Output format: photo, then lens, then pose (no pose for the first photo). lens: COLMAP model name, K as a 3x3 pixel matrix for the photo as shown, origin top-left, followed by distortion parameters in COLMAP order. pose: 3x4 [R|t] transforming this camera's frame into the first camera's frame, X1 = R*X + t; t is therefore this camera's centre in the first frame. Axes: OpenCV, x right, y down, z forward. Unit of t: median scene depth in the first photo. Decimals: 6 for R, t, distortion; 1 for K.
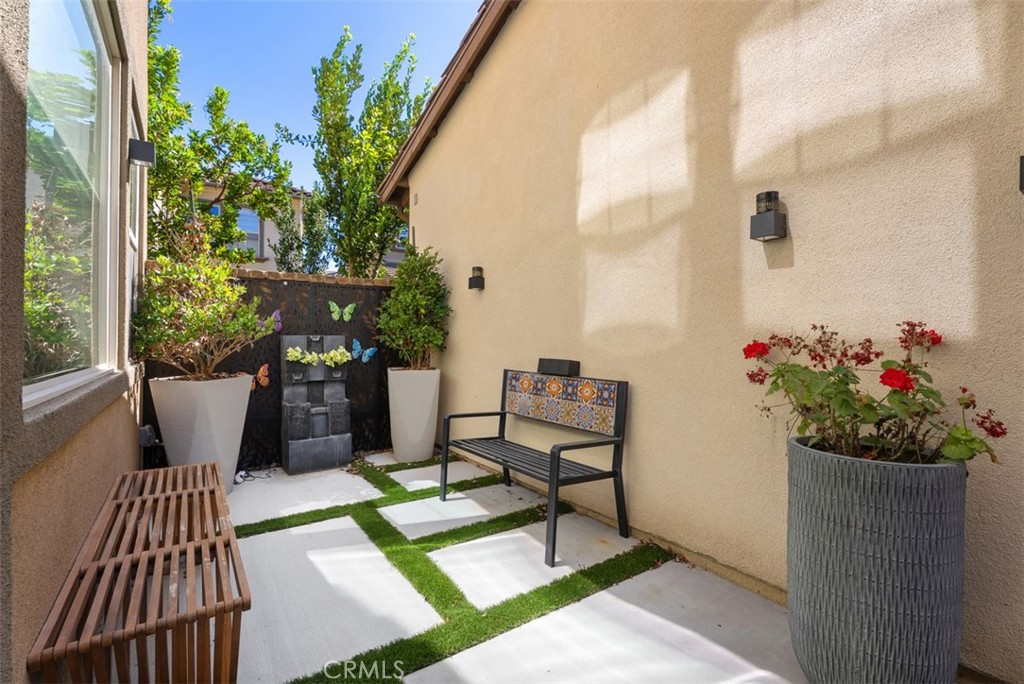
lens RADIAL K [[454.5, 0, 512.2], [0, 454.5, 347.0], [0, 0, 1]] dist [-0.007866, -0.000596]
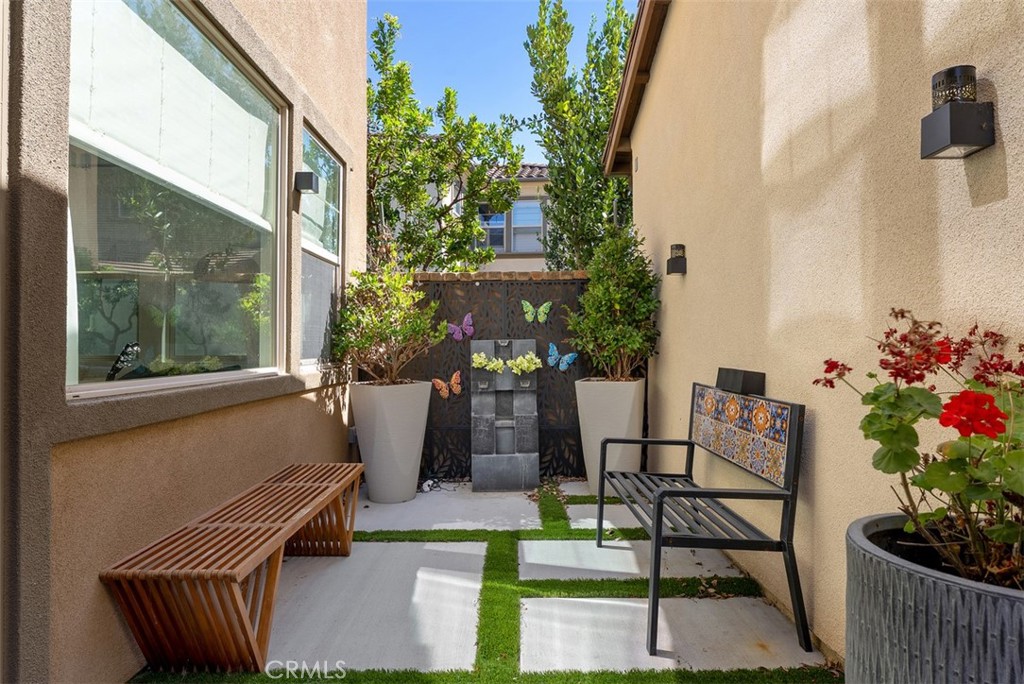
lens RADIAL K [[594.4, 0, 511.3], [0, 594.4, 339.4], [0, 0, 1]] dist [-0.013147, 0.005226]
pose [[0.816109, -0.016246, -0.577669, 0.327061], [0.003714, 0.999732, -0.022868, 0.001068], [0.577885, 0.016517, 0.815951, 0.063397]]
